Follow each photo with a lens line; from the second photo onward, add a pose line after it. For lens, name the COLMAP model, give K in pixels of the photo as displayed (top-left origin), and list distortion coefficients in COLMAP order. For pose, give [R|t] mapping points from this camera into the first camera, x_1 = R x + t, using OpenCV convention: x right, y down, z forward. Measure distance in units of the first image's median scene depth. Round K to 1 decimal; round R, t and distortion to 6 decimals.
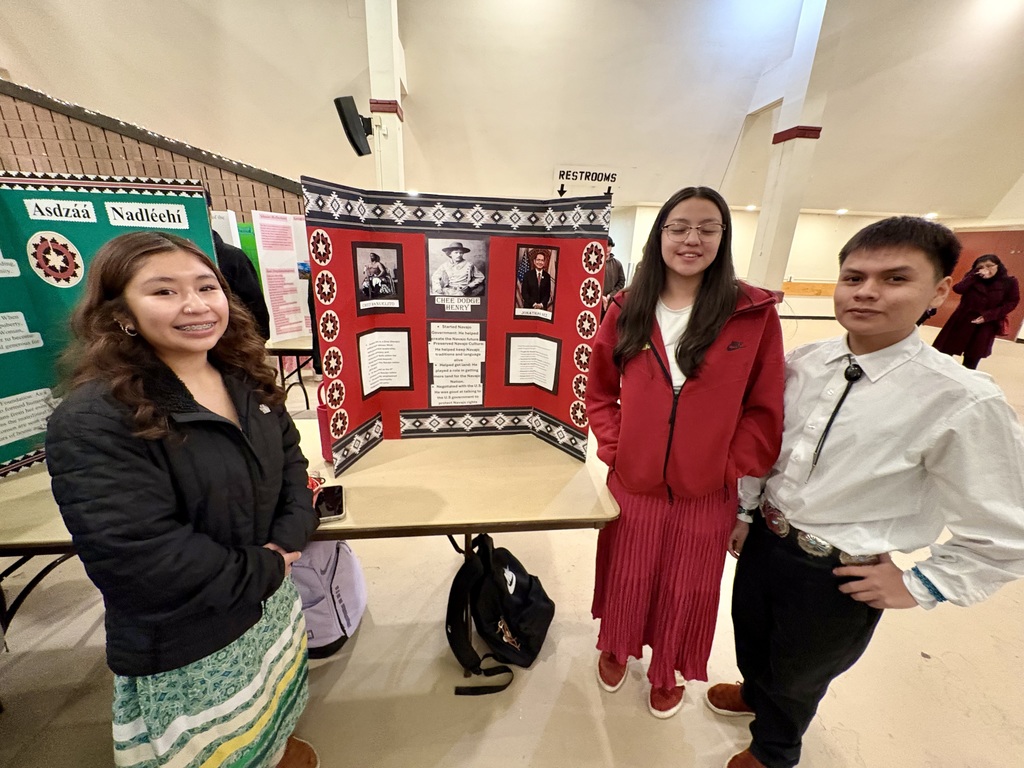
lens RADIAL K [[403.3, 0, 512.0], [0, 403.3, 384.0], [0, 0, 1]] dist [0.000939, 0.000503]
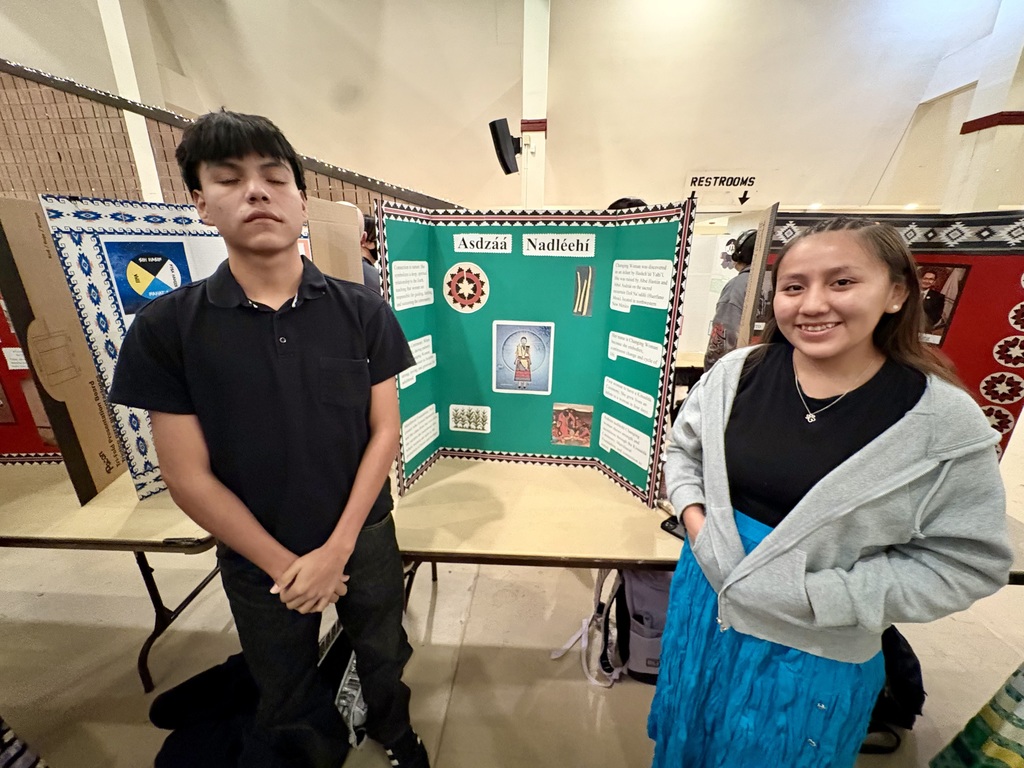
lens RADIAL K [[403.3, 0, 512.0], [0, 403.3, 384.0], [0, 0, 1]] dist [0.000939, 0.000503]
pose [[0.987696, 0.024060, -0.154522, -0.729068], [-0.027206, 0.999463, -0.018279, -0.027437], [0.153999, 0.022258, 0.987820, -0.044954]]
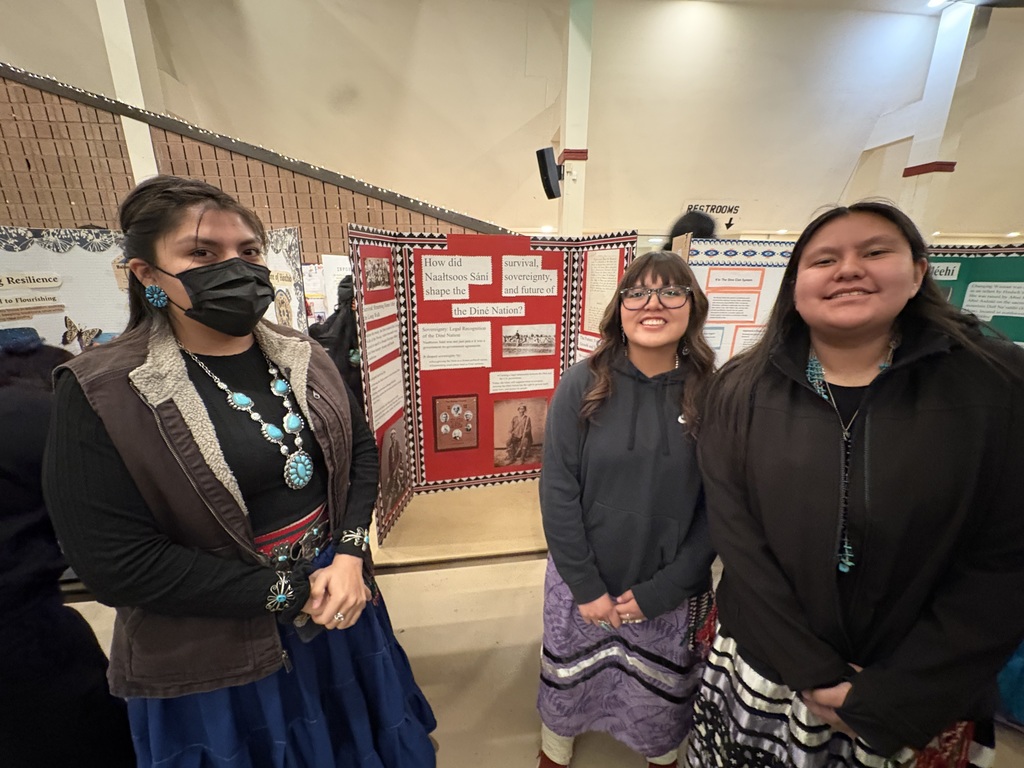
lens RADIAL K [[419.9, 0, 497.0], [0, 419.9, 388.2], [0, 0, 1]] dist [0.002687, -0.000524]
pose [[0.998788, -0.040103, 0.028550, -2.175782], [0.041773, 0.997292, -0.060530, 0.004140], [-0.026045, 0.061649, 0.997758, -0.326310]]
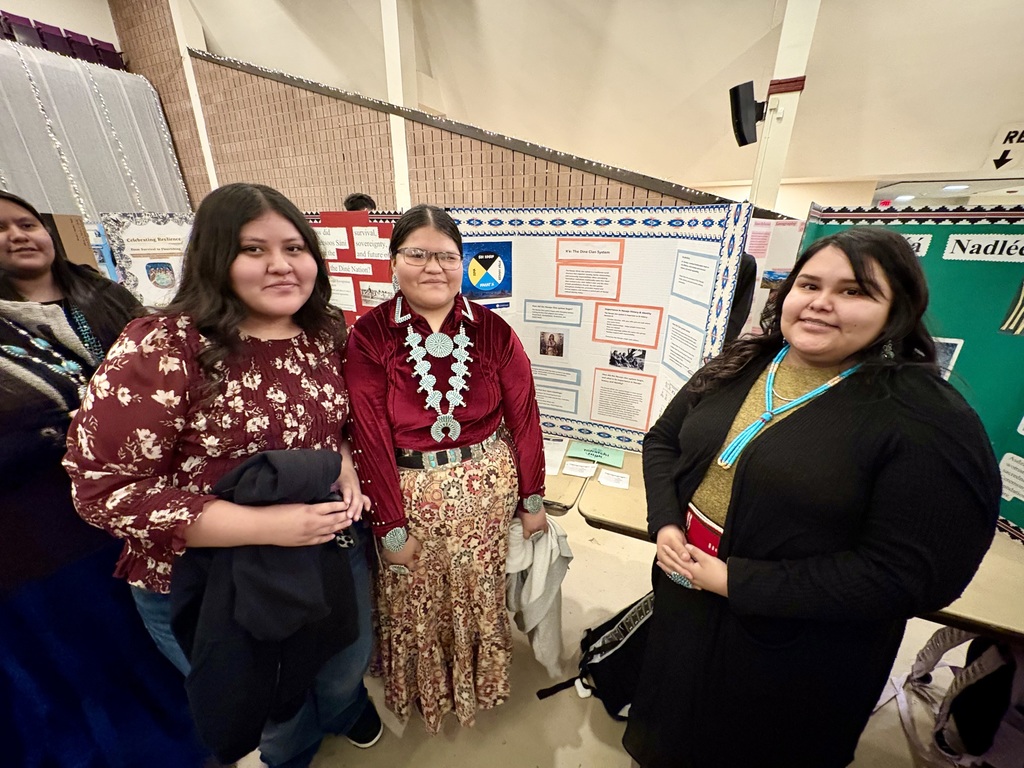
lens RADIAL K [[405.7, 0, 512.3], [0, 405.7, 380.9], [0, 0, 1]] dist [0.006008, -0.001004]
pose [[0.865305, 0.150478, -0.478126, -1.160028], [-0.142683, 0.988357, 0.052836, -0.027709], [0.480510, 0.022502, 0.876701, -0.228189]]
